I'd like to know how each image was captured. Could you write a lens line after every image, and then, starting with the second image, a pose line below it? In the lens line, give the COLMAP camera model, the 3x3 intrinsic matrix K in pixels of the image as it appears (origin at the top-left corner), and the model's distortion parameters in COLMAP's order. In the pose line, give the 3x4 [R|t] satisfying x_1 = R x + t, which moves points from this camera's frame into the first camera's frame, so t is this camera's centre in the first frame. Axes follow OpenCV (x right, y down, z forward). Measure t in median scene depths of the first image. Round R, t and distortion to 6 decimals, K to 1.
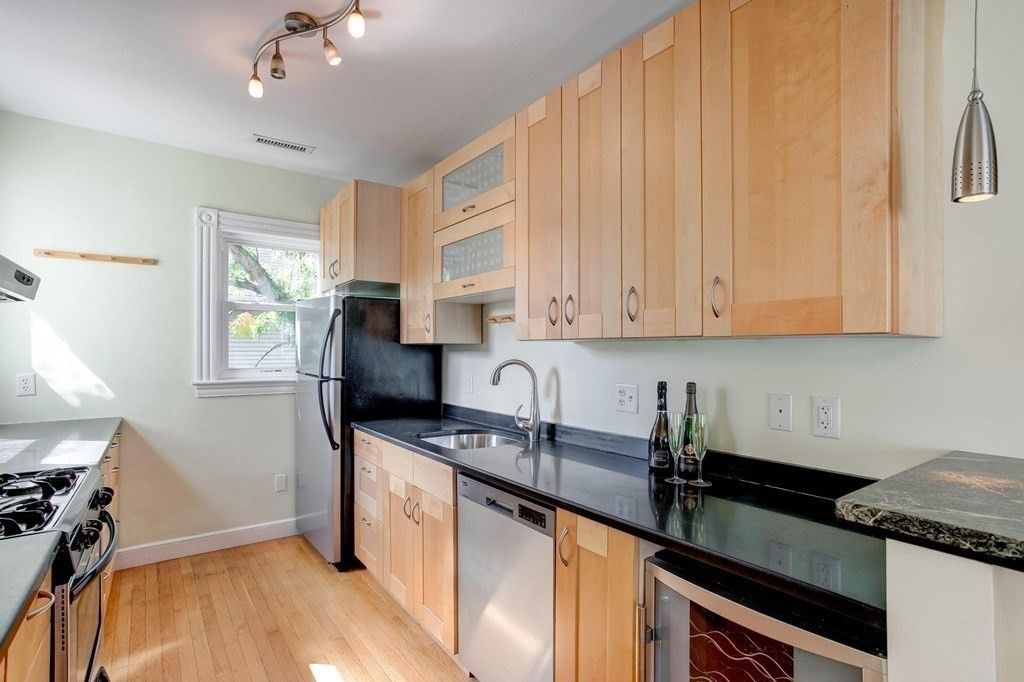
lens RADIAL K [[499.6, 0, 506.2], [0, 499.6, 345.3], [0, 0, 1]] dist [-0.057195, 0.036298]
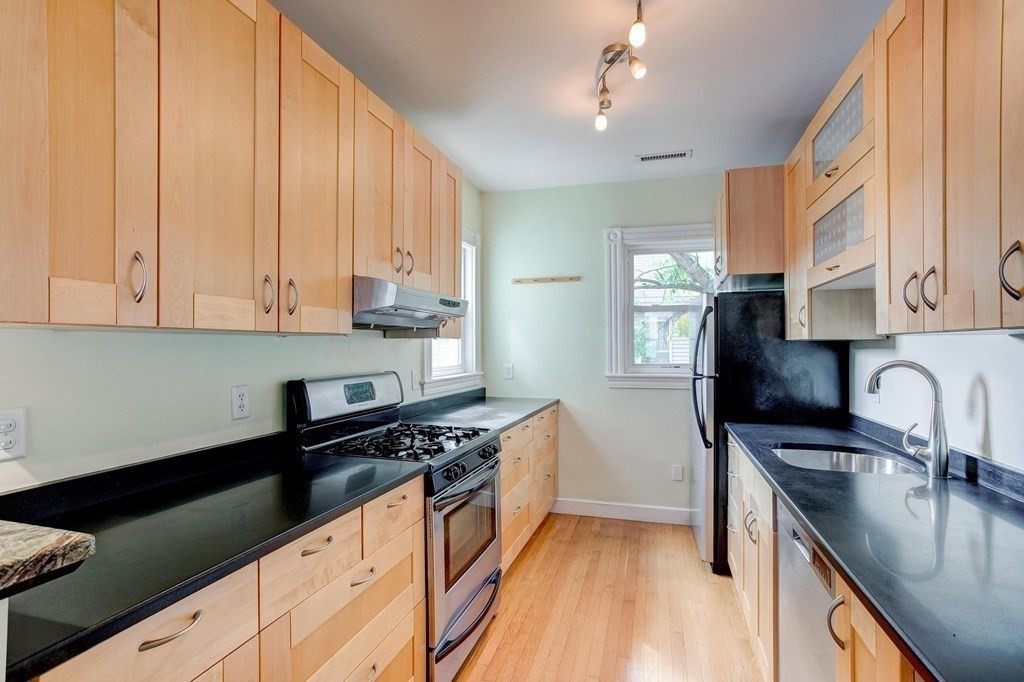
lens RADIAL K [[490.3, 0, 509.9], [0, 490.3, 342.1], [0, 0, 1]] dist [-0.054874, 0.035326]
pose [[0.604986, -0.011118, -0.796158, 0.203669], [0.011249, 0.999922, -0.005416, -0.000918], [0.796156, -0.005679, 0.605064, 0.101348]]
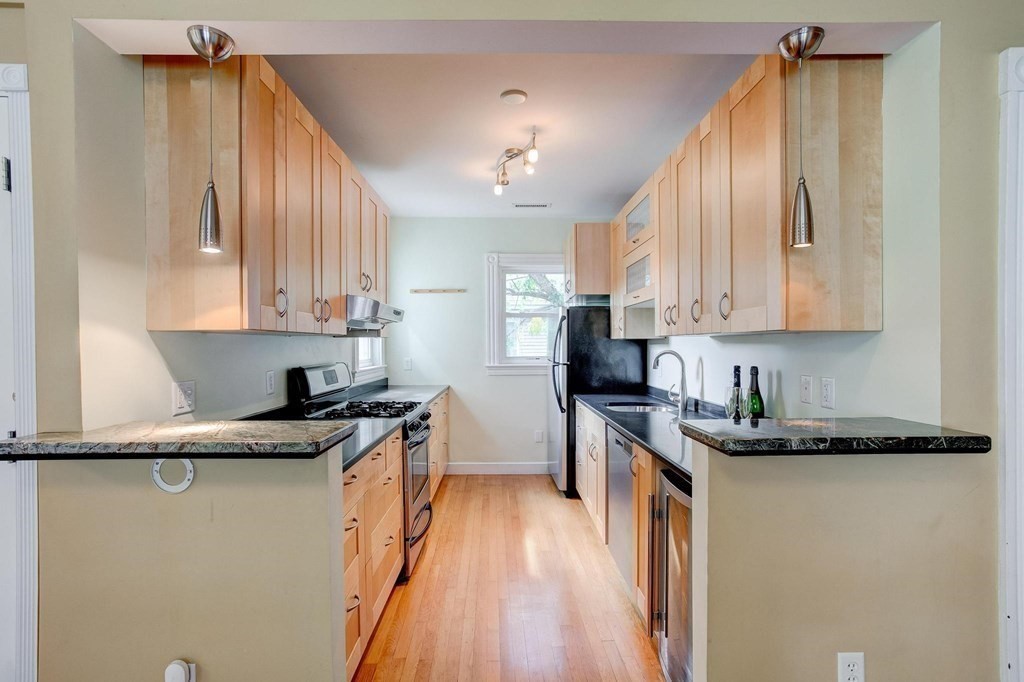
lens RADIAL K [[490.5, 0, 506.4], [0, 490.5, 345.7], [0, 0, 1]] dist [-0.055719, 0.033074]
pose [[0.820405, -0.005071, -0.571760, 0.361788], [0.012452, 0.999882, 0.008999, -0.000825], [0.571647, -0.014502, 0.820371, -0.286114]]
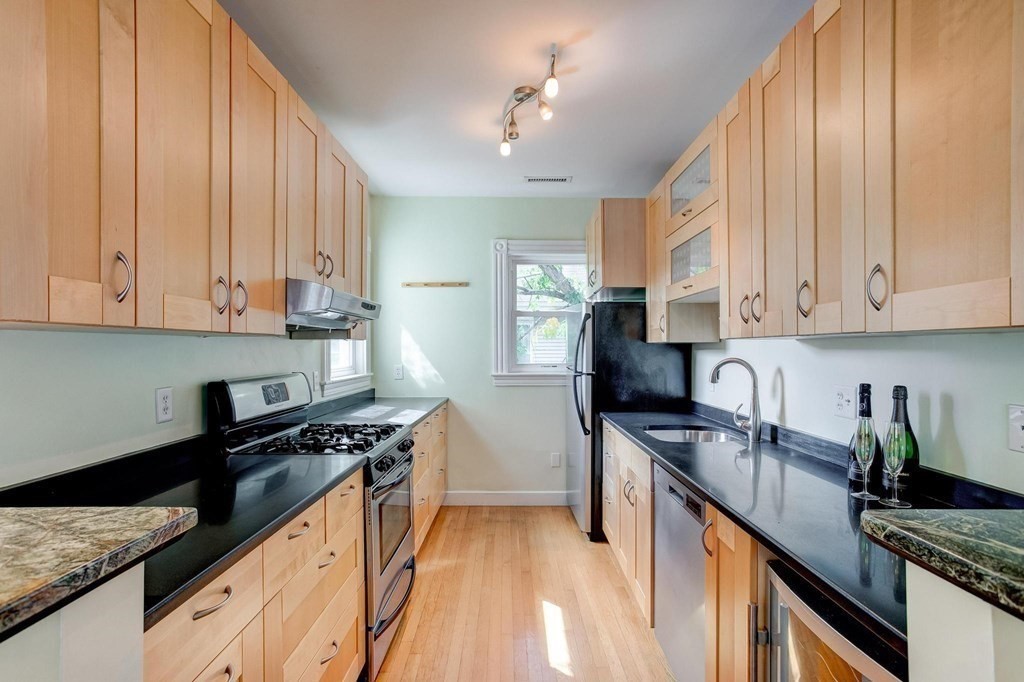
lens RADIAL K [[493.1, 0, 514.6], [0, 493.1, 343.9], [0, 0, 1]] dist [-0.066356, 0.043049]
pose [[0.814139, -0.009128, -0.580598, 0.199110], [0.009224, 0.999954, -0.002786, -0.000643], [0.580596, -0.003087, 0.814186, -0.036154]]
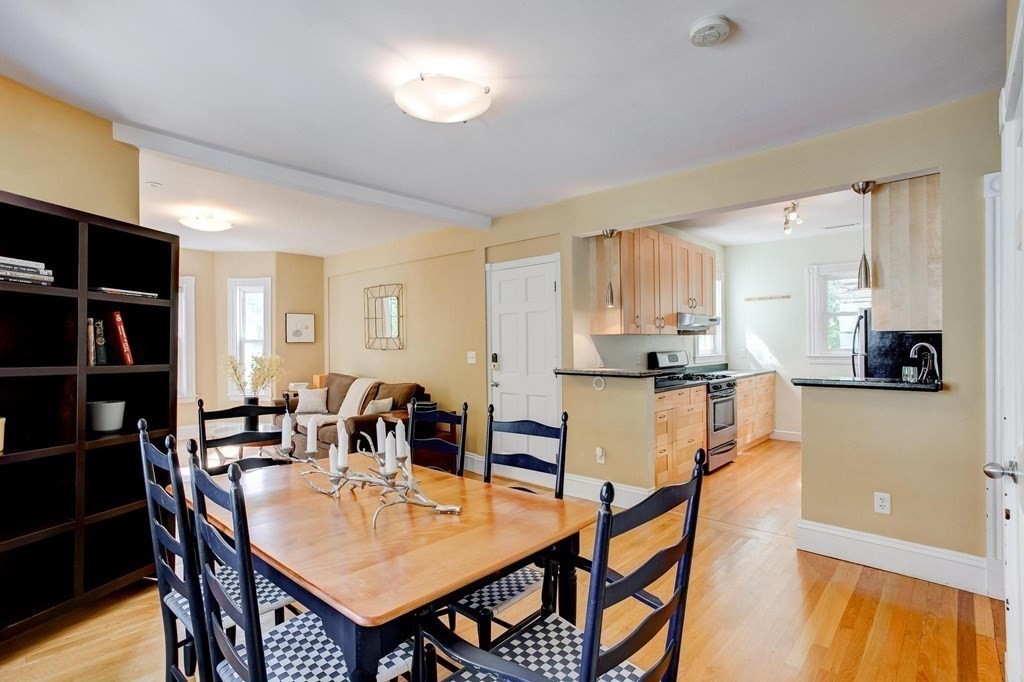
lens RADIAL K [[499.6, 0, 506.2], [0, 499.6, 345.3], [0, 0, 1]] dist [-0.057195, 0.036298]
pose [[0.189360, 0.000353, -0.981908, 1.233236], [0.019683, 0.999798, 0.004156, 0.002894], [0.981710, -0.020114, 0.189315, -0.641097]]
